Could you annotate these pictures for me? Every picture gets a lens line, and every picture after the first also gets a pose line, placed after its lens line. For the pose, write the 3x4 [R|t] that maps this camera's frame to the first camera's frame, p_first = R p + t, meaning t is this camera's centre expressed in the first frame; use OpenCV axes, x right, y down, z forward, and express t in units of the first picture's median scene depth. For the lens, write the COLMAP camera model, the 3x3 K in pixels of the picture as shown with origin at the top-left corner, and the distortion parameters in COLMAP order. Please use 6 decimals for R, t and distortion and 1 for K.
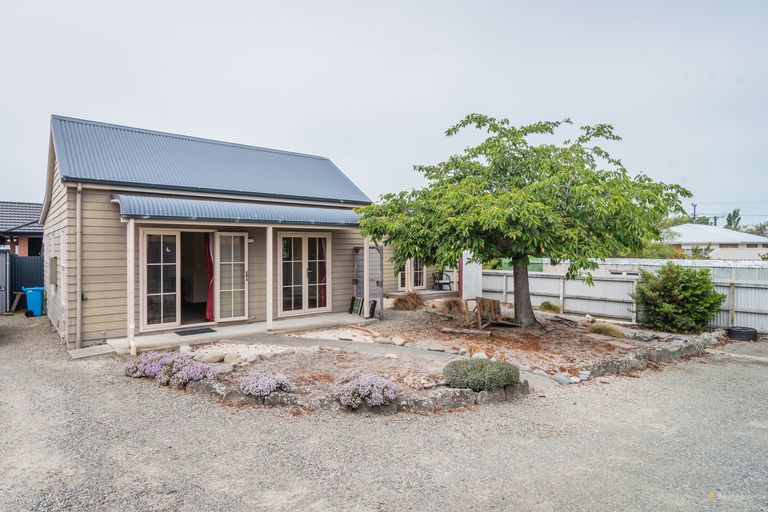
lens RADIAL K [[433.4, 0, 384.0], [0, 433.4, 256.0], [0, 0, 1]] dist [0.001376, -0.000020]
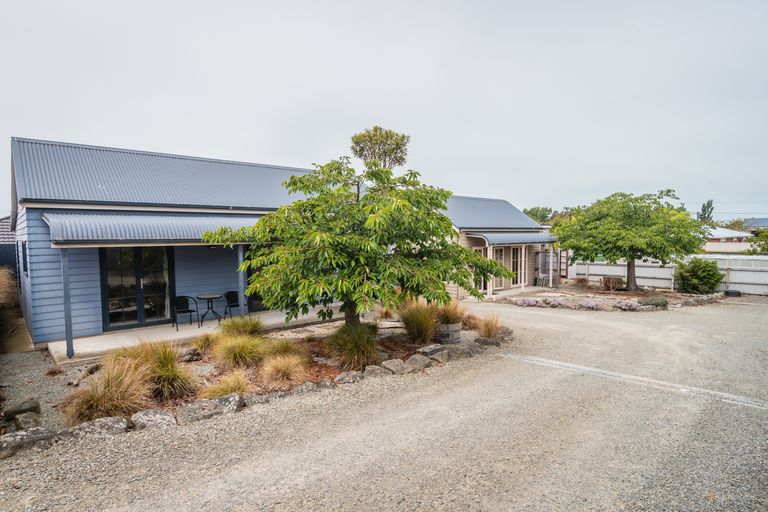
lens RADIAL K [[433.4, 0, 384.0], [0, 433.4, 256.0], [0, 0, 1]] dist [0.001376, -0.000020]
pose [[0.998918, -0.008868, 0.045657, -0.851759], [0.007318, 0.999395, 0.034008, -0.071350], [-0.045930, -0.033637, 0.998378, -0.895637]]
